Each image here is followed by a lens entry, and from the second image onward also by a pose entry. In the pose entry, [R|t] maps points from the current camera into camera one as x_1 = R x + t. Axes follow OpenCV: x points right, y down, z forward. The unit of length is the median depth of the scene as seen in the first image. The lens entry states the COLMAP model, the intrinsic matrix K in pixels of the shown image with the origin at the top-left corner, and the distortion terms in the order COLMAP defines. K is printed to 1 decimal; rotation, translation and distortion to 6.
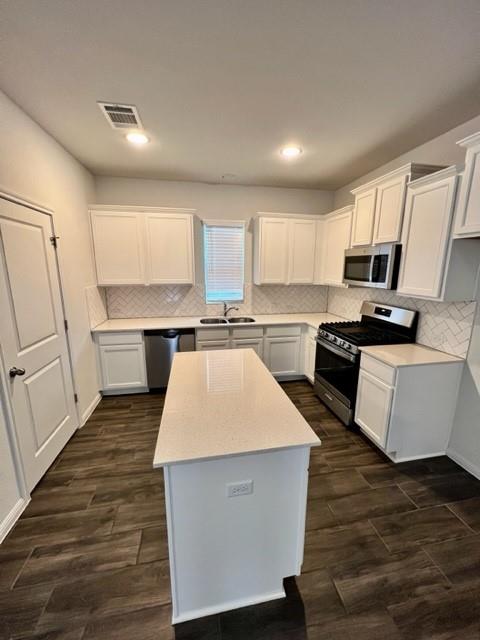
lens RADIAL K [[256.5, 0, 241.1], [0, 256.5, 317.9], [0, 0, 1]] dist [-0.001572, 0.000296]
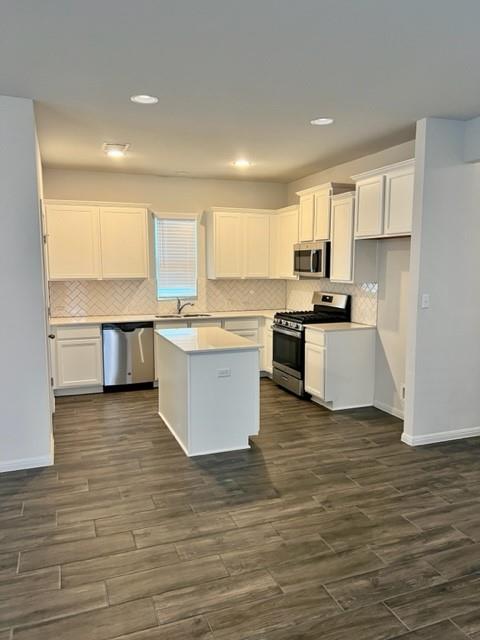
lens RADIAL K [[478.4, 0, 240.0], [0, 478.4, 320.0], [0, 0, 1]] dist [0.031648, -0.005086]
pose [[0.985035, -0.025742, 0.170423, -0.193894], [0.039398, 0.996234, -0.077243, 0.222554], [-0.167792, 0.082802, 0.982339, -1.026228]]
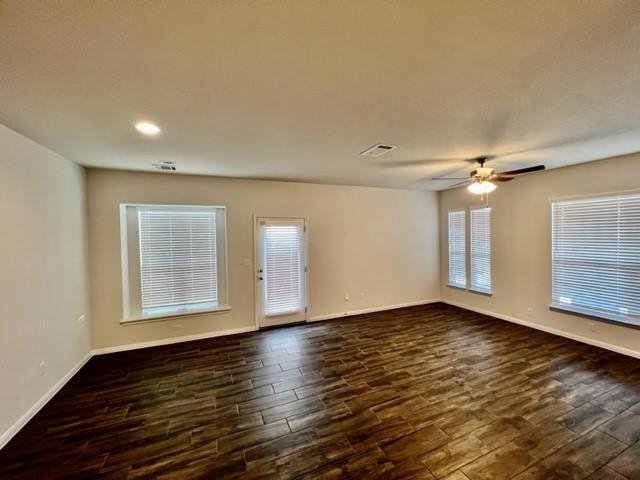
lens RADIAL K [[256.5, 0, 319.1], [0, 256.5, 238.4], [0, 0, 1]] dist [-0.001572, 0.000296]
pose [[-0.978286, 0.012571, -0.206880, 0.081579], [-0.032257, 0.976762, 0.211887, -0.163093], [0.204736, 0.213960, -0.955146, 0.584198]]
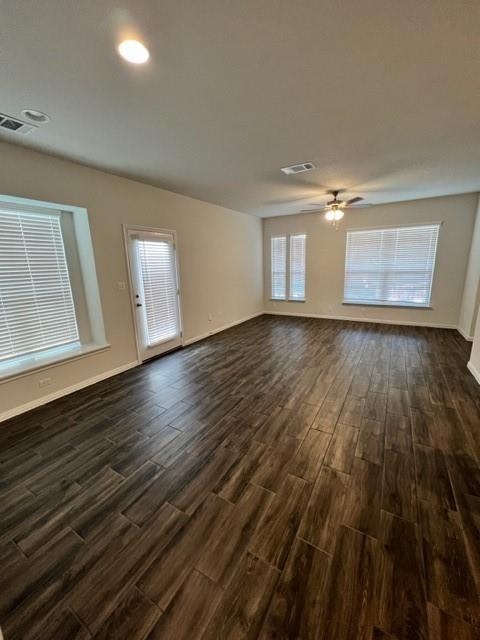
lens RADIAL K [[256.5, 0, 241.1], [0, 256.5, 317.9], [0, 0, 1]] dist [-0.001572, 0.000296]
pose [[-0.658056, 0.167723, -0.734051, 0.804122], [-0.127702, 0.935893, 0.328323, -0.003998], [0.742061, 0.309795, -0.594452, 0.230072]]
